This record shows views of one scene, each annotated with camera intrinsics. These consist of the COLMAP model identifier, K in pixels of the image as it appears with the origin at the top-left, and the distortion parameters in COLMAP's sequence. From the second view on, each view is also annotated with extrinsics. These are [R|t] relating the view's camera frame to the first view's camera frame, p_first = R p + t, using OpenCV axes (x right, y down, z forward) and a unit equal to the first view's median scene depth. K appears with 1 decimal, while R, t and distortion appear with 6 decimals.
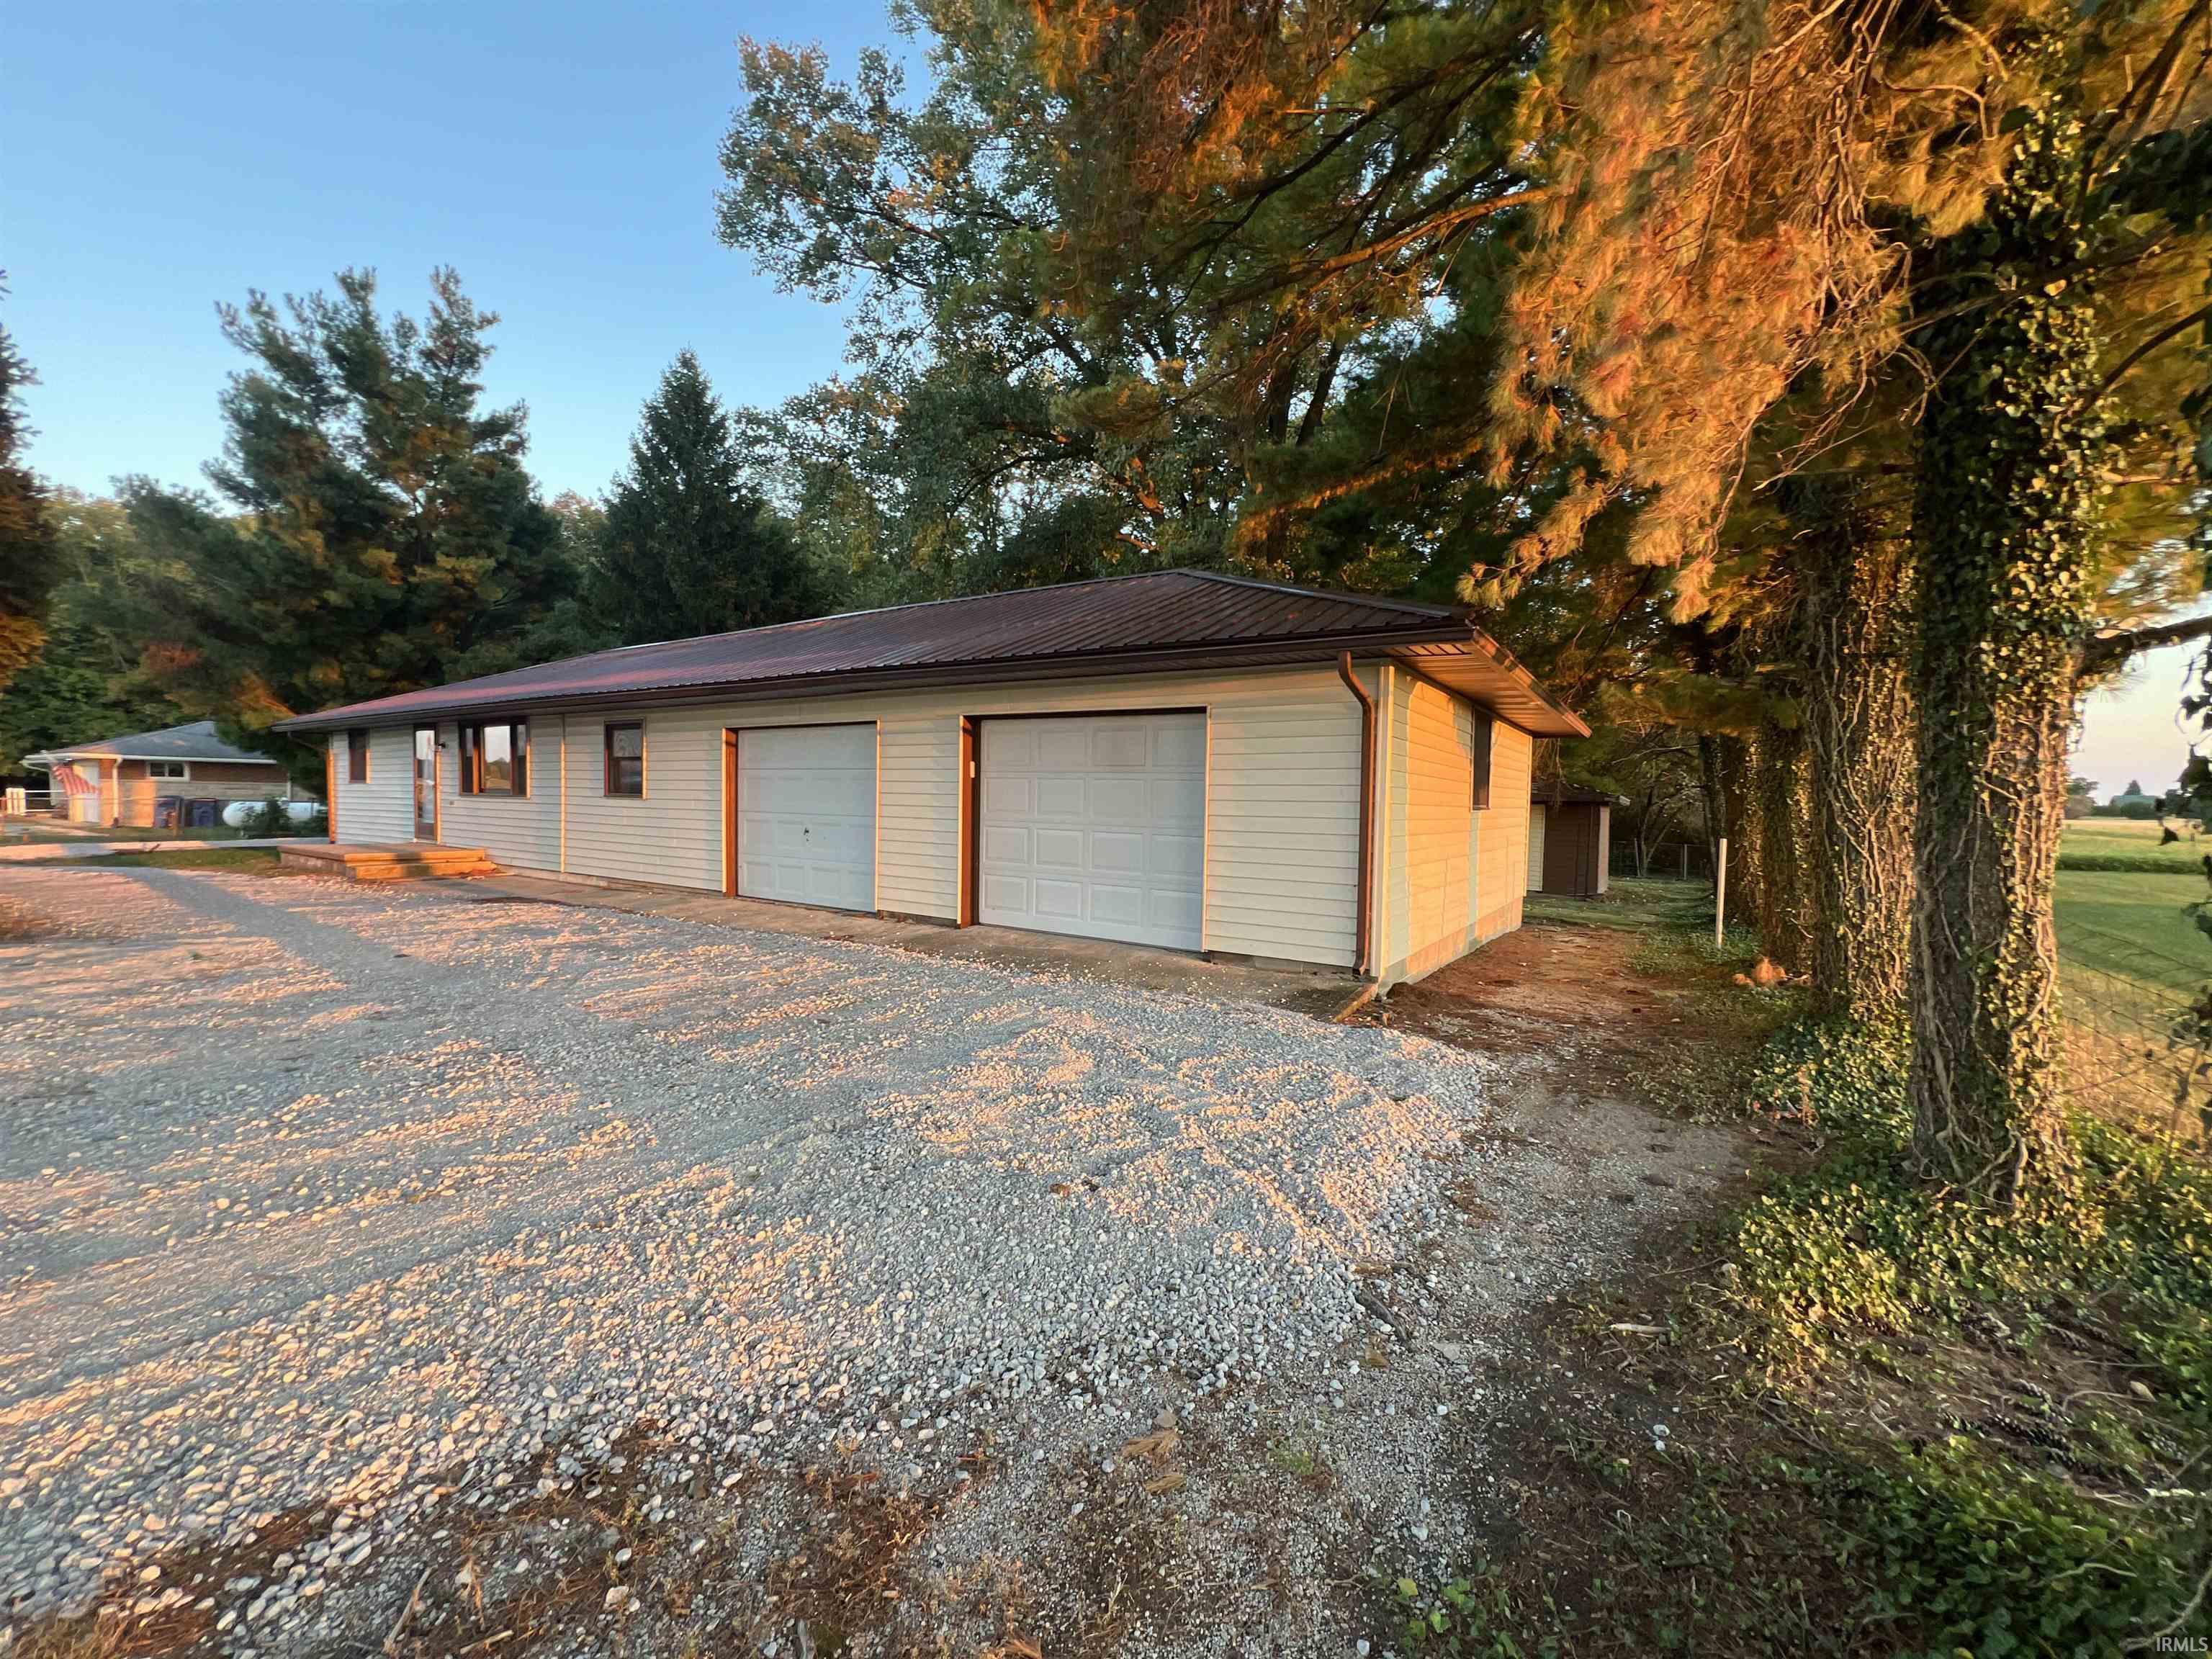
lens RADIAL K [[884.9, 0, 1107.3], [0, 884.9, 834.8], [0, 0, 1]] dist [-0.001750, 0.000510]
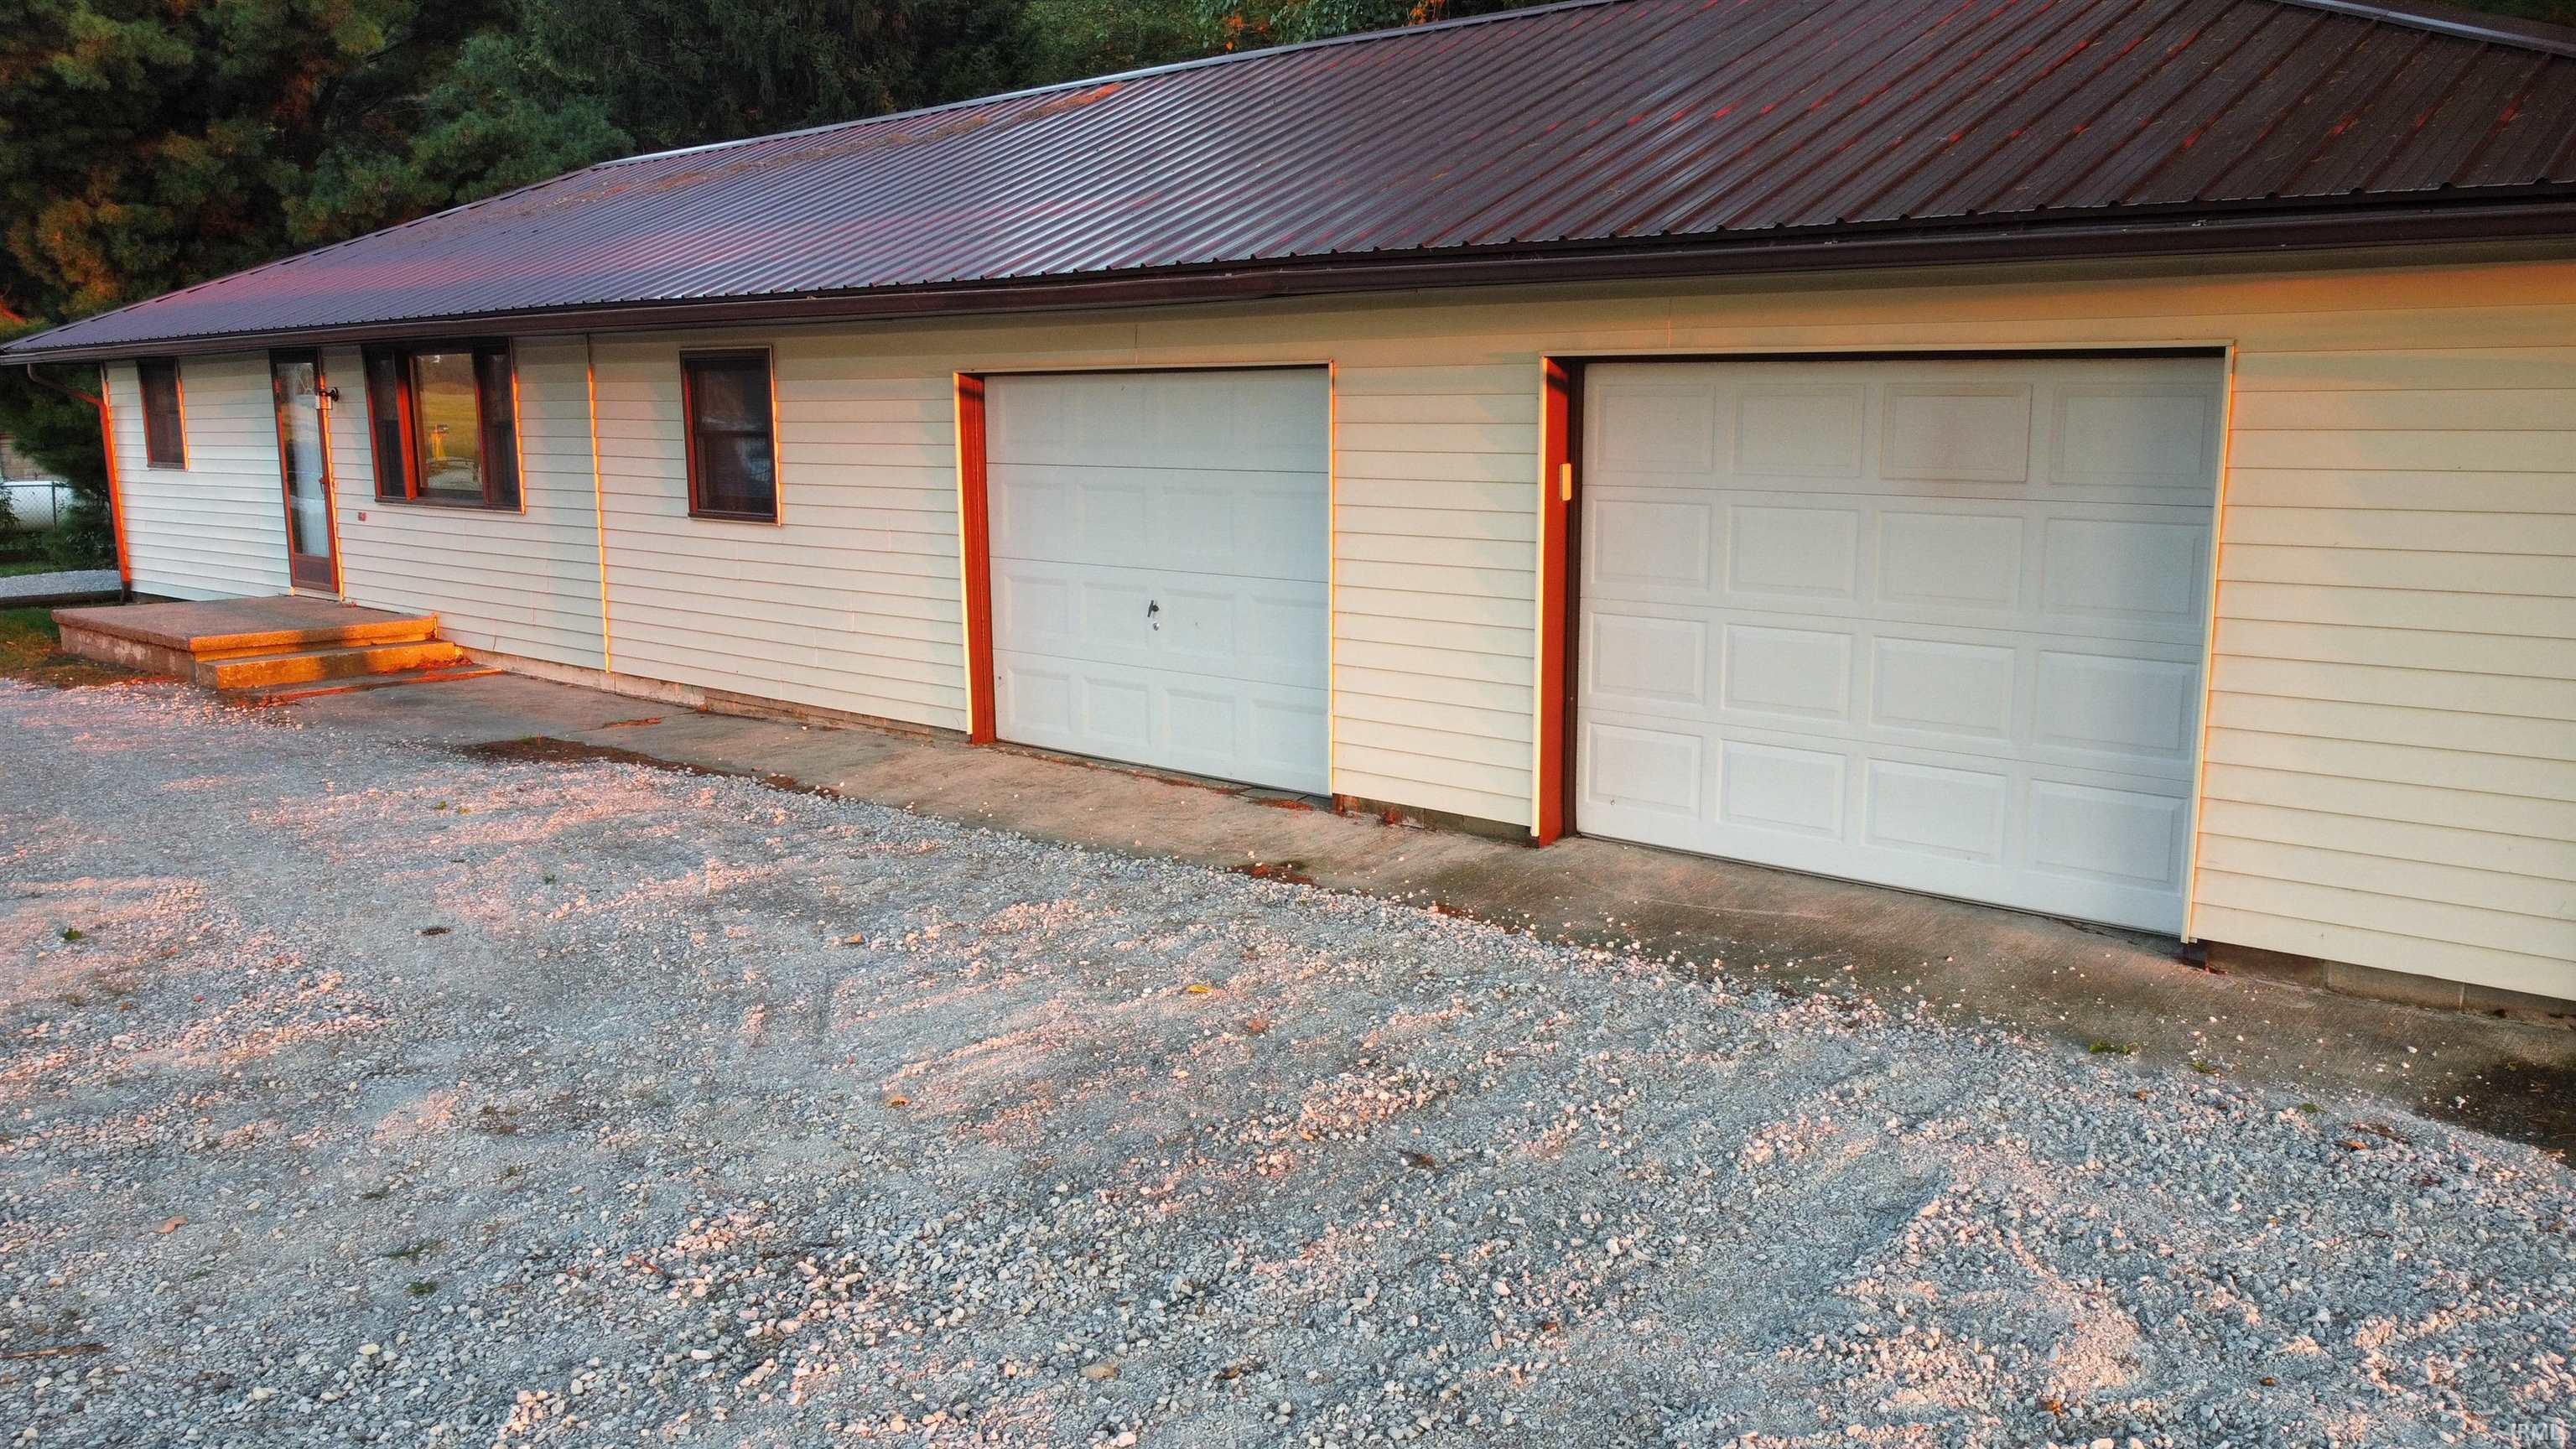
lens RADIAL K [[1966.6, 0, 1278.5], [0, 1966.6, 738.7], [0, 0, 1]] dist [0.004023, 0.002056]
pose [[0.986818, 0.001600, -0.161828, -0.132880], [0.018916, 0.991957, 0.125154, -0.070796], [0.160726, -0.126565, 0.978850, 0.029772]]
